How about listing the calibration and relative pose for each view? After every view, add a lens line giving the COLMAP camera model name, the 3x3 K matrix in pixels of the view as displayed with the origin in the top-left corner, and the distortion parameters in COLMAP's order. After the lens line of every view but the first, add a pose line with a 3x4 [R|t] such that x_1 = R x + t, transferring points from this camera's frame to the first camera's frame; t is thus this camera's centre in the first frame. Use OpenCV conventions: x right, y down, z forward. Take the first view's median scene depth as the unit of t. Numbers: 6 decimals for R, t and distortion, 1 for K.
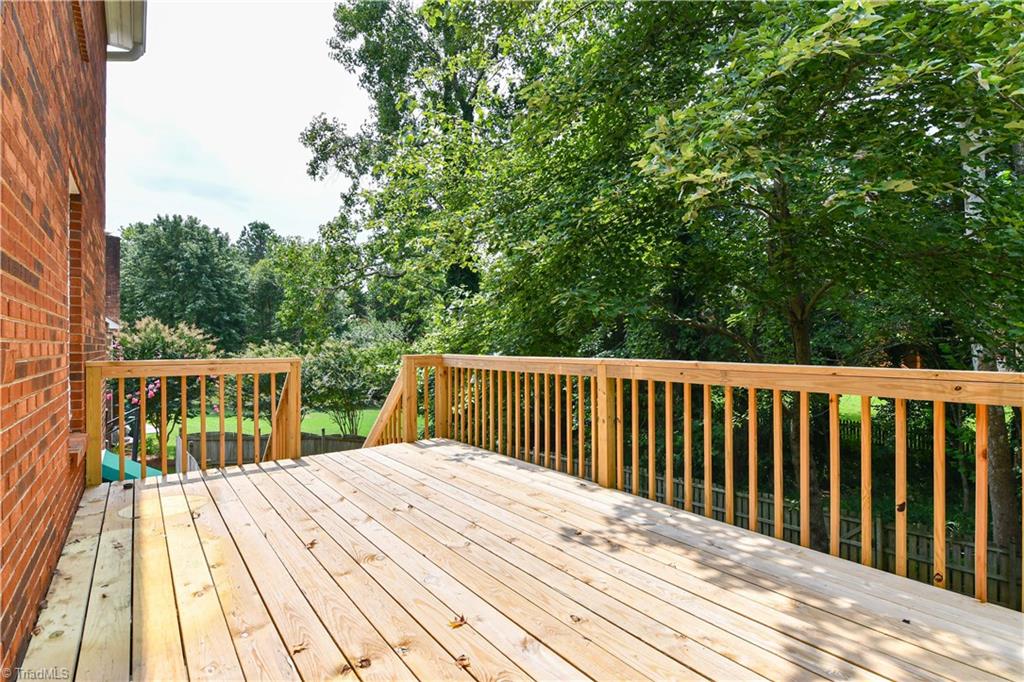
lens RADIAL K [[496.8, 0, 511.6], [0, 496.8, 340.5], [0, 0, 1]] dist [-0.004890, -0.003582]
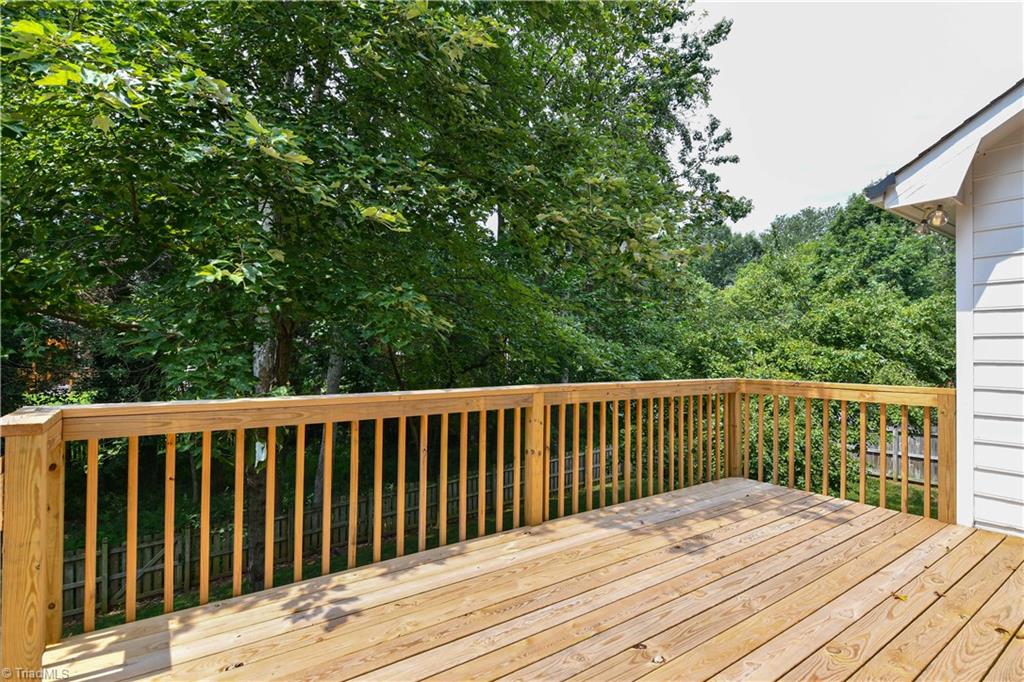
lens RADIAL K [[496.8, 0, 511.9], [0, 496.8, 338.6], [0, 0, 1]] dist [-0.004890, -0.003582]
pose [[0.060105, 0.017389, 0.998041, -0.978119], [-0.004949, 0.999841, -0.017123, -0.049321], [-0.998180, -0.003910, 0.060181, 1.296623]]
